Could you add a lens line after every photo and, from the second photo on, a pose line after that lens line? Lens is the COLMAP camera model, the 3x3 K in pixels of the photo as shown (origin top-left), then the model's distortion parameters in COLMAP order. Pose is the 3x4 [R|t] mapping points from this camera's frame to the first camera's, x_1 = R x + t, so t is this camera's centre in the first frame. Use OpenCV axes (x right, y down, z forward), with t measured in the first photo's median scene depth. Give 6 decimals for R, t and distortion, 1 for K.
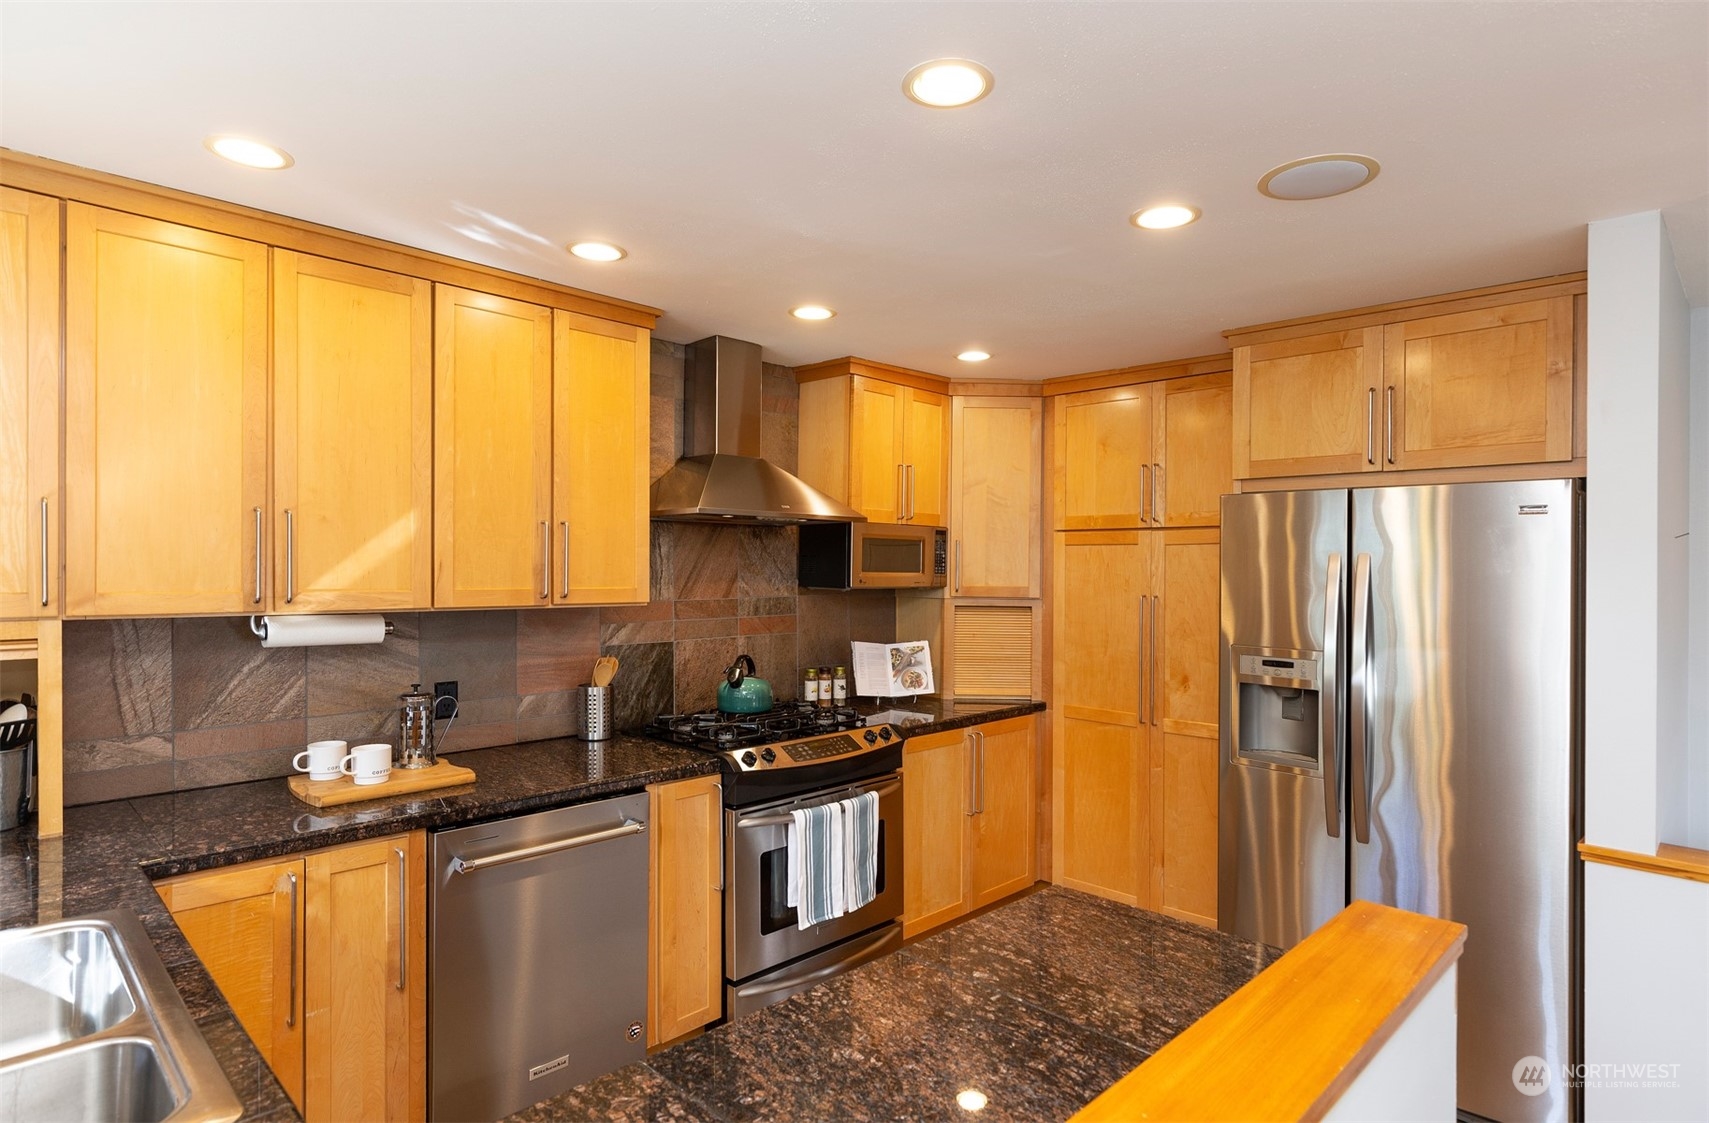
lens RADIAL K [[929.6, 0, 853.1], [0, 929.6, 563.8], [0, 0, 1]] dist [0.002102, 0.000803]
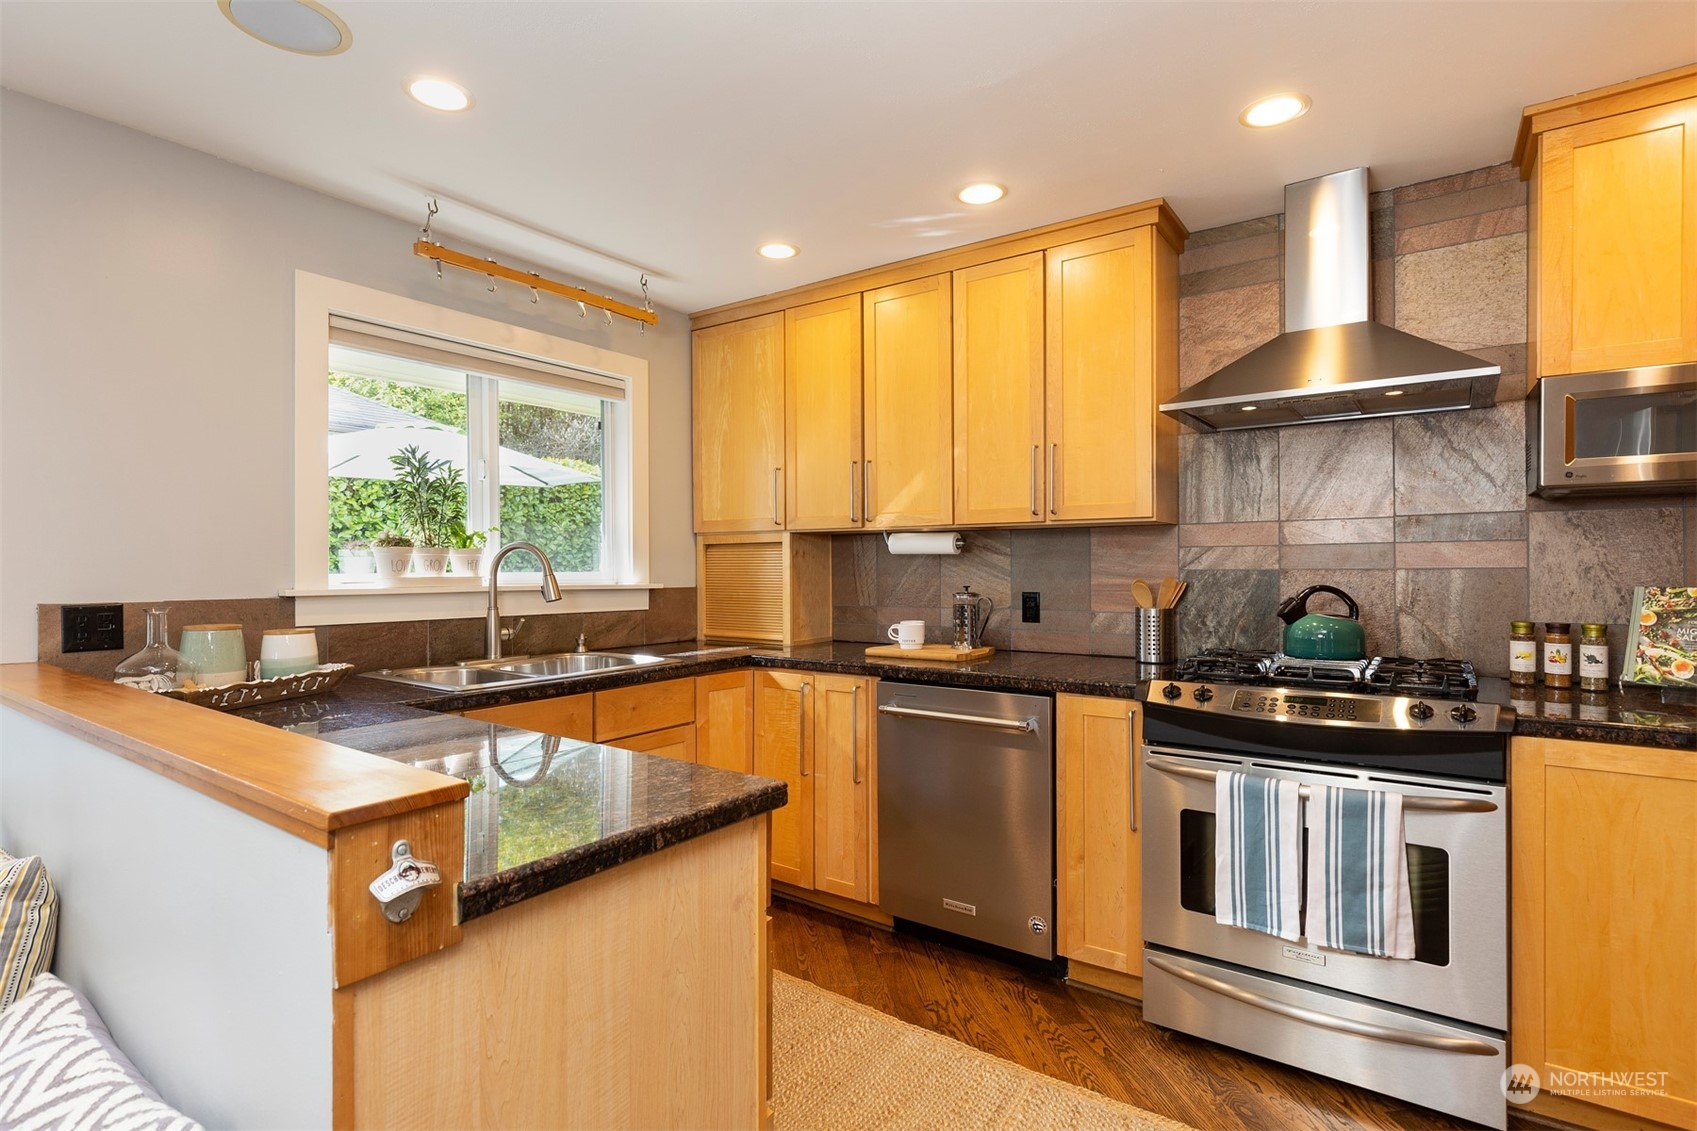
lens RADIAL K [[824.7, 0, 847.3], [0, 824.7, 567.9], [0, 0, 1]] dist [-0.000686, 0.000259]
pose [[0.150241, -0.006729, -0.988626, 0.582155], [0.004552, 0.999971, -0.006114, 0.101260], [0.988639, -0.003581, 0.150267, 0.602263]]
